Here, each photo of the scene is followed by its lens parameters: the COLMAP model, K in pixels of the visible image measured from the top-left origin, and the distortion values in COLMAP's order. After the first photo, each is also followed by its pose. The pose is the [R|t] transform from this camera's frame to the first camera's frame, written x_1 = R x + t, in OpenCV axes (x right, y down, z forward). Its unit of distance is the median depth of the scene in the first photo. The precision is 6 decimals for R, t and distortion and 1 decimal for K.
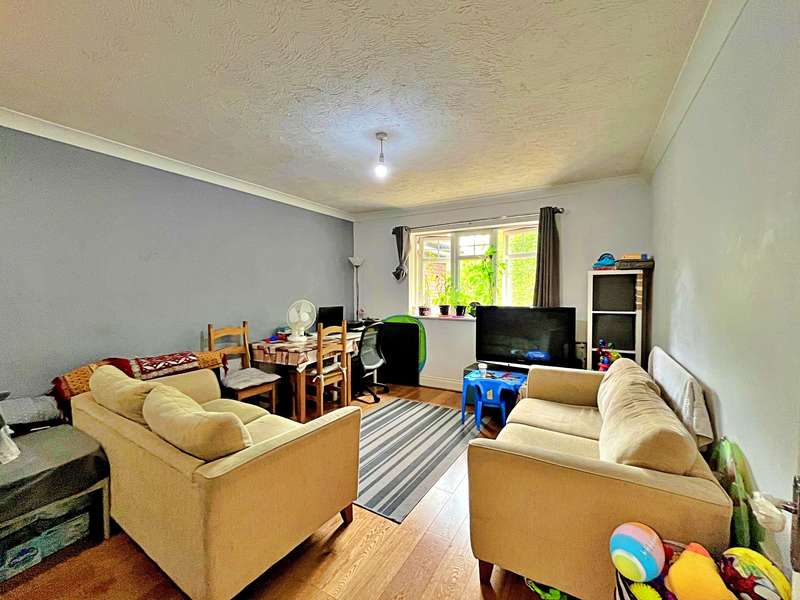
lens RADIAL K [[330.3, 0, 400.0], [0, 330.3, 300.0], [0, 0, 1]] dist [-0.000153, 0.000017]
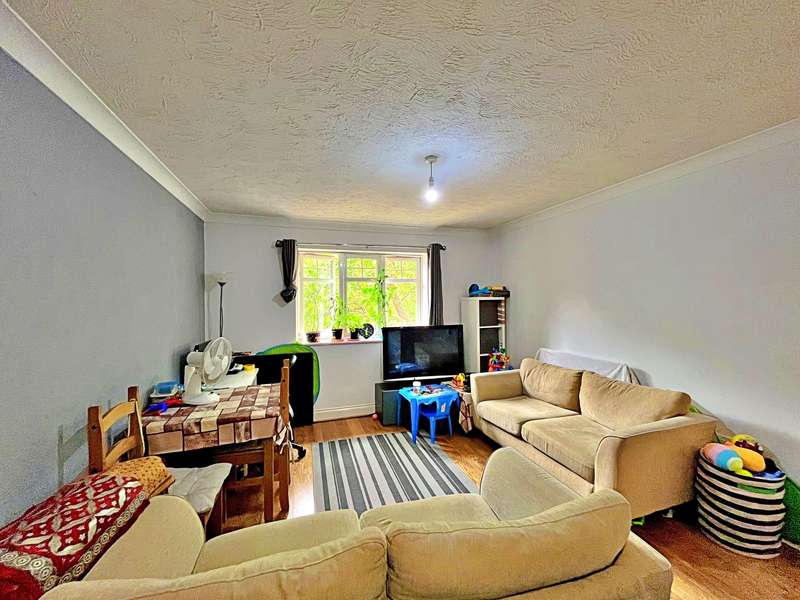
lens RADIAL K [[322.2, 0, 400.0], [0, 322.2, 300.0], [0, 0, 1]] dist [-0.000198, 0.000013]
pose [[0.672274, -0.003250, 0.740295, -0.522884], [0.033302, 0.999111, -0.025856, -0.045120], [-0.739553, 0.042036, 0.671784, 0.297855]]
